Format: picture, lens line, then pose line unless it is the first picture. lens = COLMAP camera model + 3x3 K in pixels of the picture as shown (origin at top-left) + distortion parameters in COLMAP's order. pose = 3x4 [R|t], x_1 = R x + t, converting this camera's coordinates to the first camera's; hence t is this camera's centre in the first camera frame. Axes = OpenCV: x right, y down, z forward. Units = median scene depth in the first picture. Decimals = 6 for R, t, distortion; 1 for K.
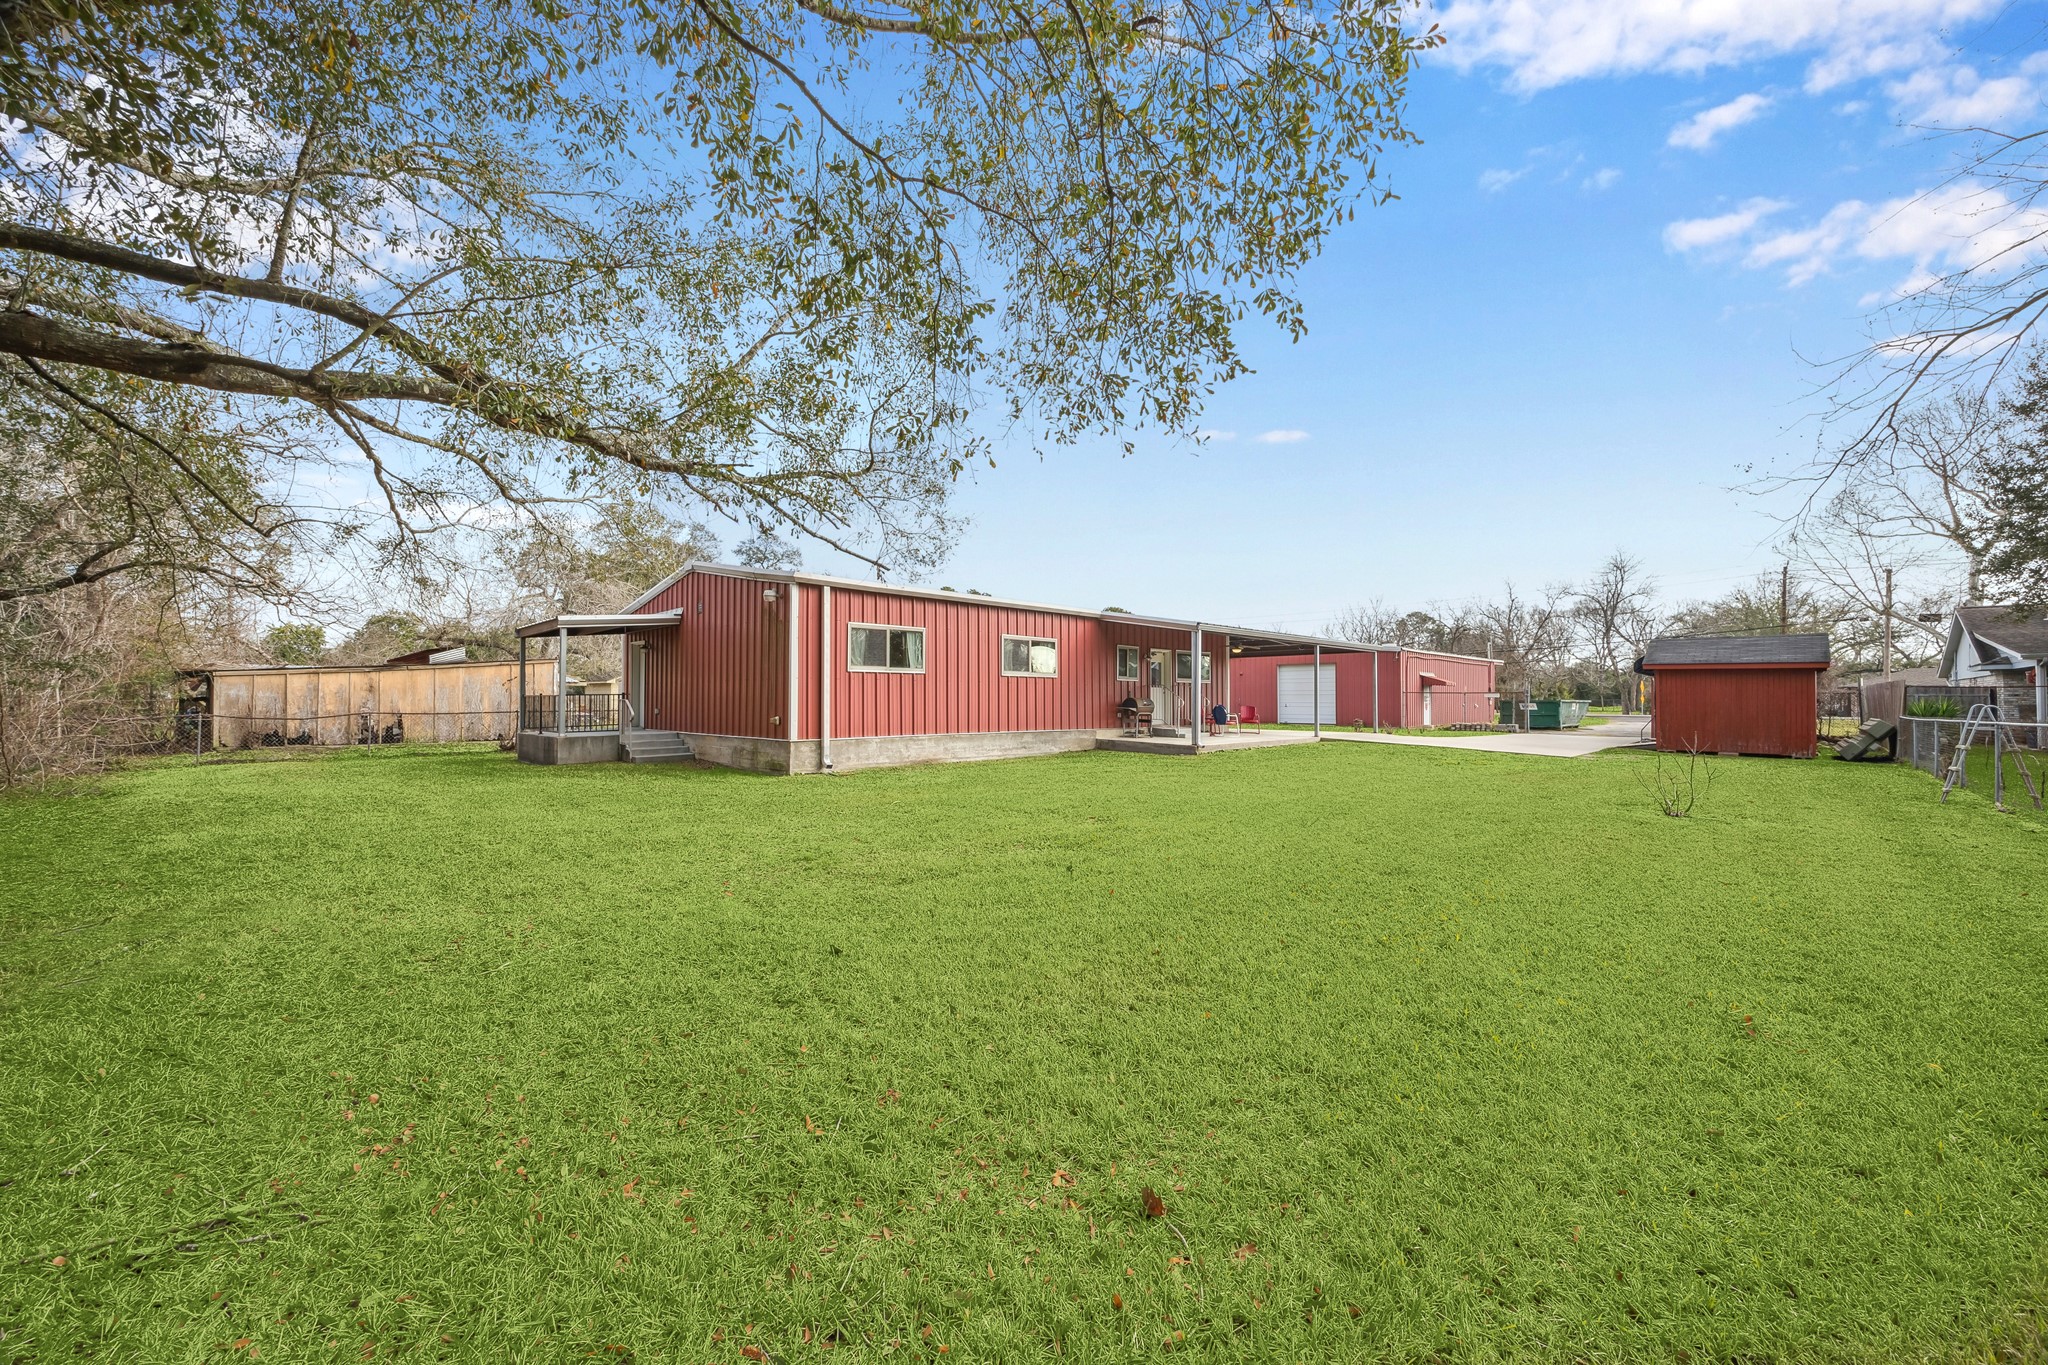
lens RADIAL K [[785.4, 0, 1029.9], [0, 785.4, 679.8], [0, 0, 1]] dist [-0.001279, -0.000685]
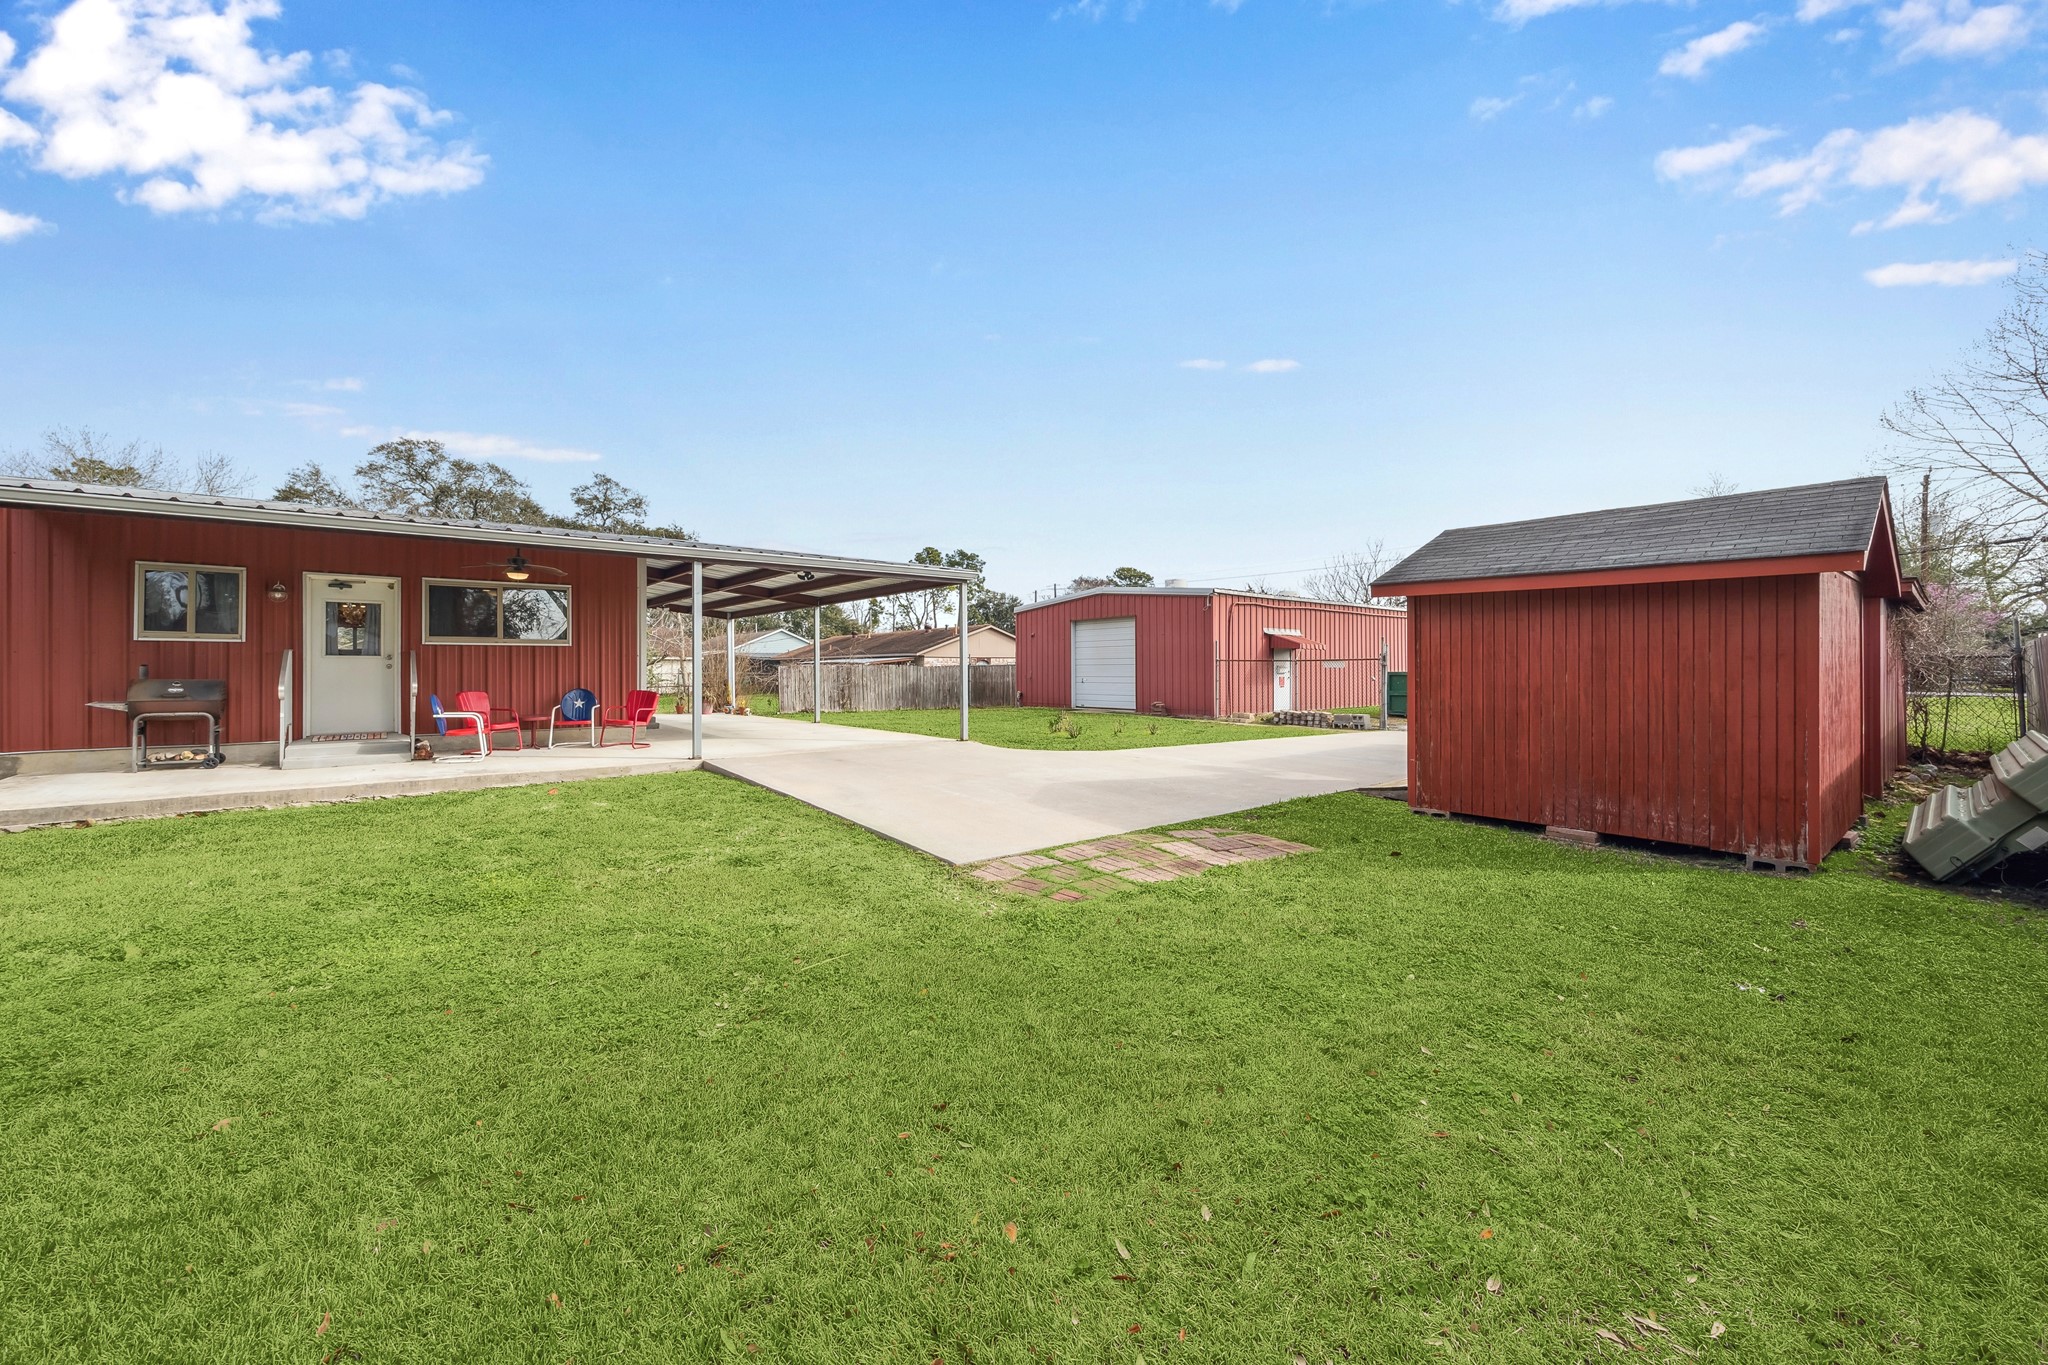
lens RADIAL K [[785.4, 0, 1029.9], [0, 785.4, 679.8], [0, 0, 1]] dist [-0.001279, -0.000685]
pose [[0.994078, -0.013439, -0.107833, 0.881857], [0.016579, 0.999463, 0.028279, 0.024547], [0.107395, -0.029900, 0.993767, 0.808216]]
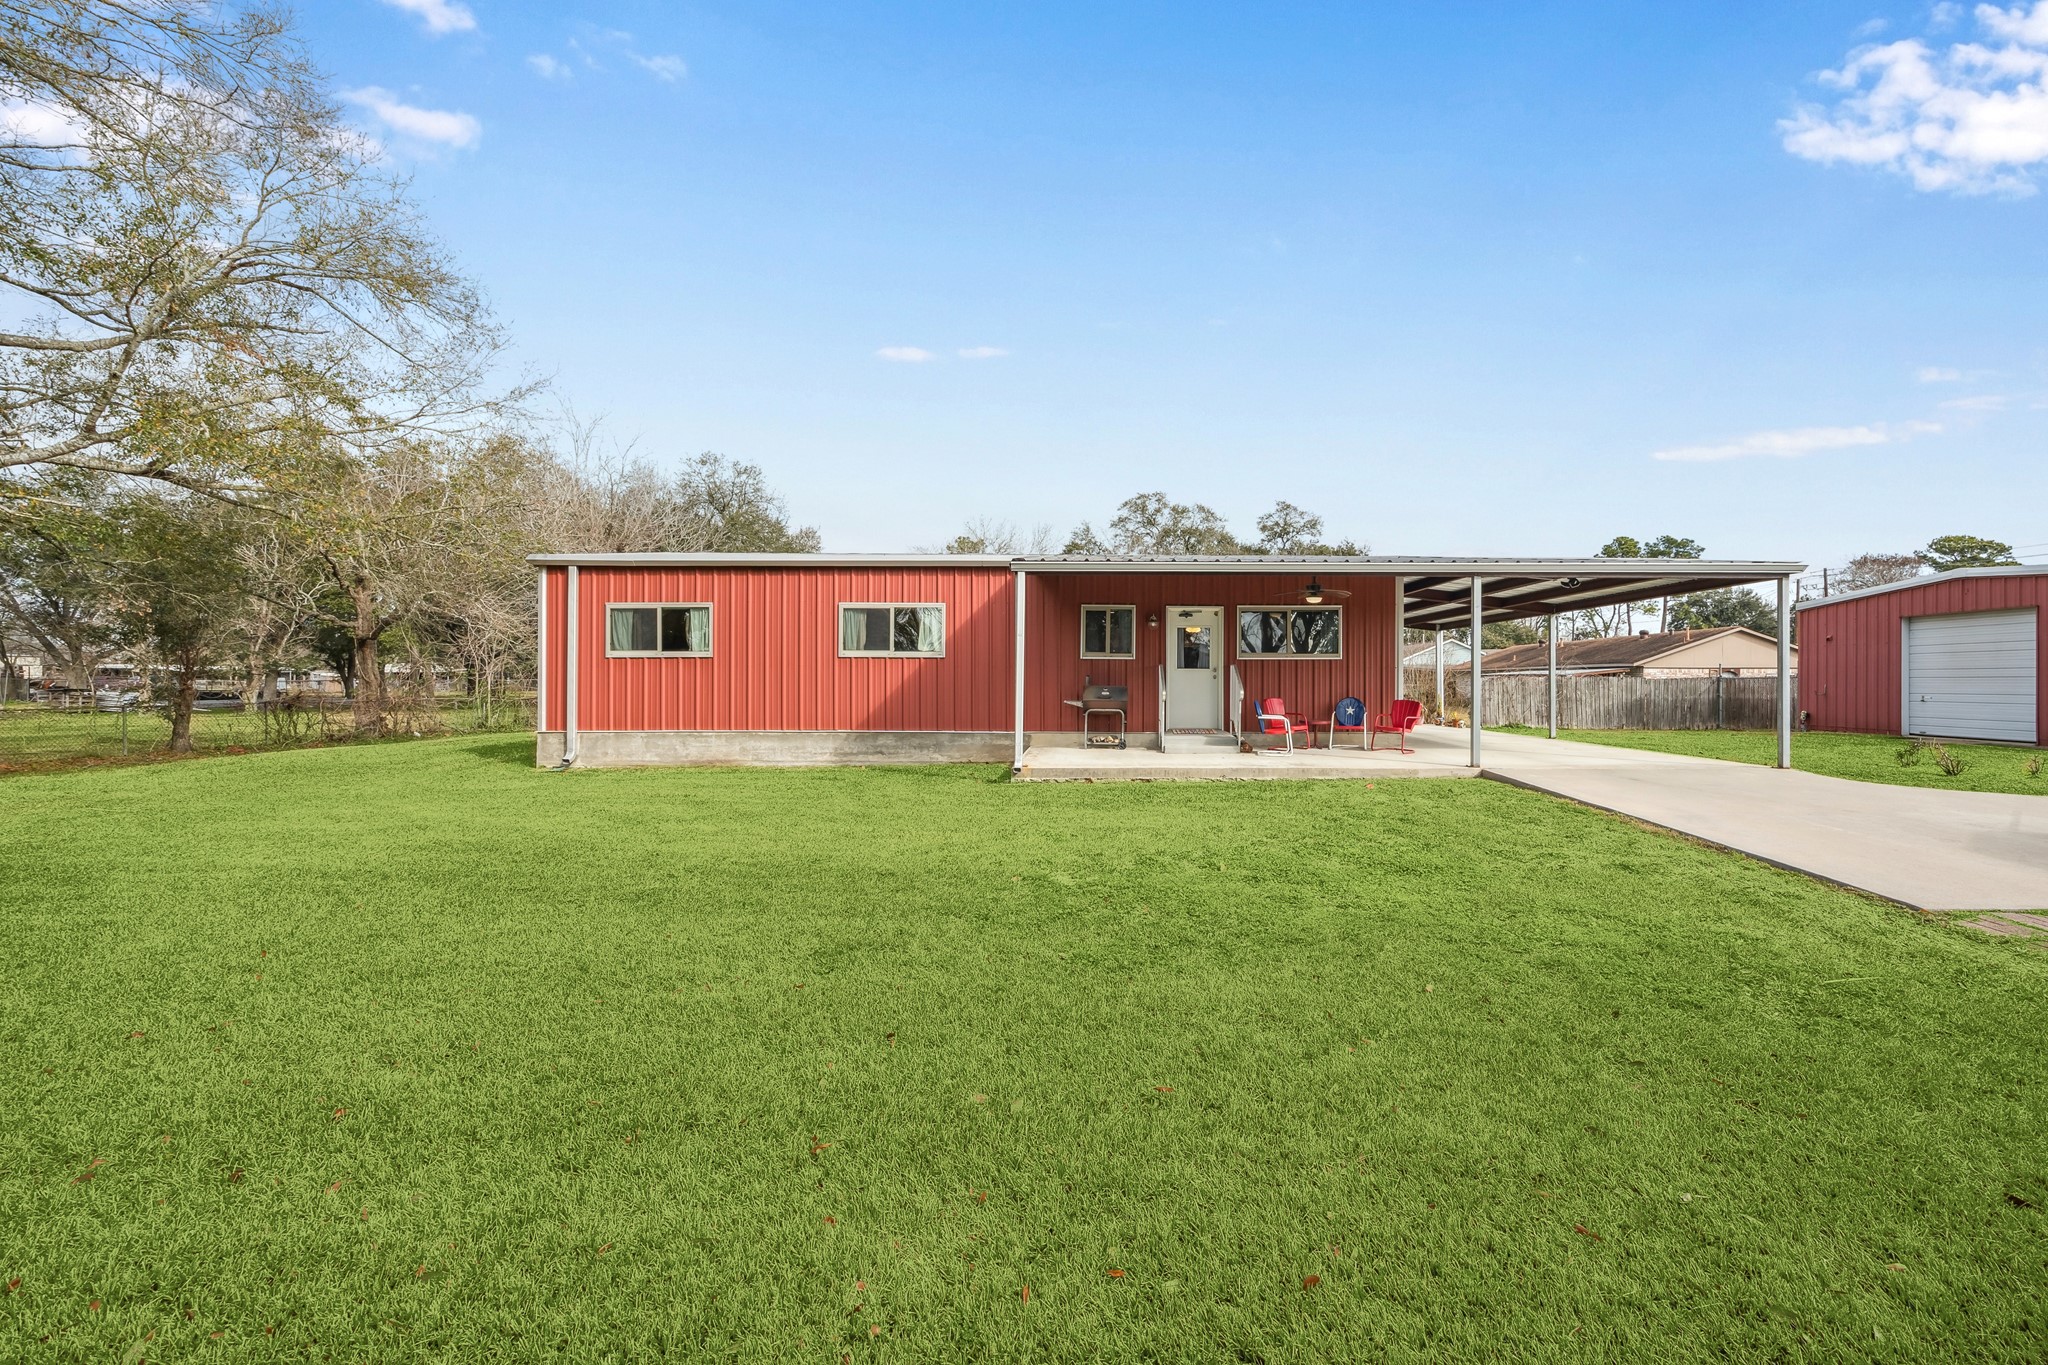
lens RADIAL K [[812.9, 0, 1116.6], [0, 812.9, 692.5], [0, 0, 1]] dist [-0.000339, 0.000000]
pose [[0.714147, -0.000932, -0.699995, 0.792241], [0.017430, 0.999713, 0.016451, 0.023090], [0.699778, -0.023949, 0.713958, 0.696881]]
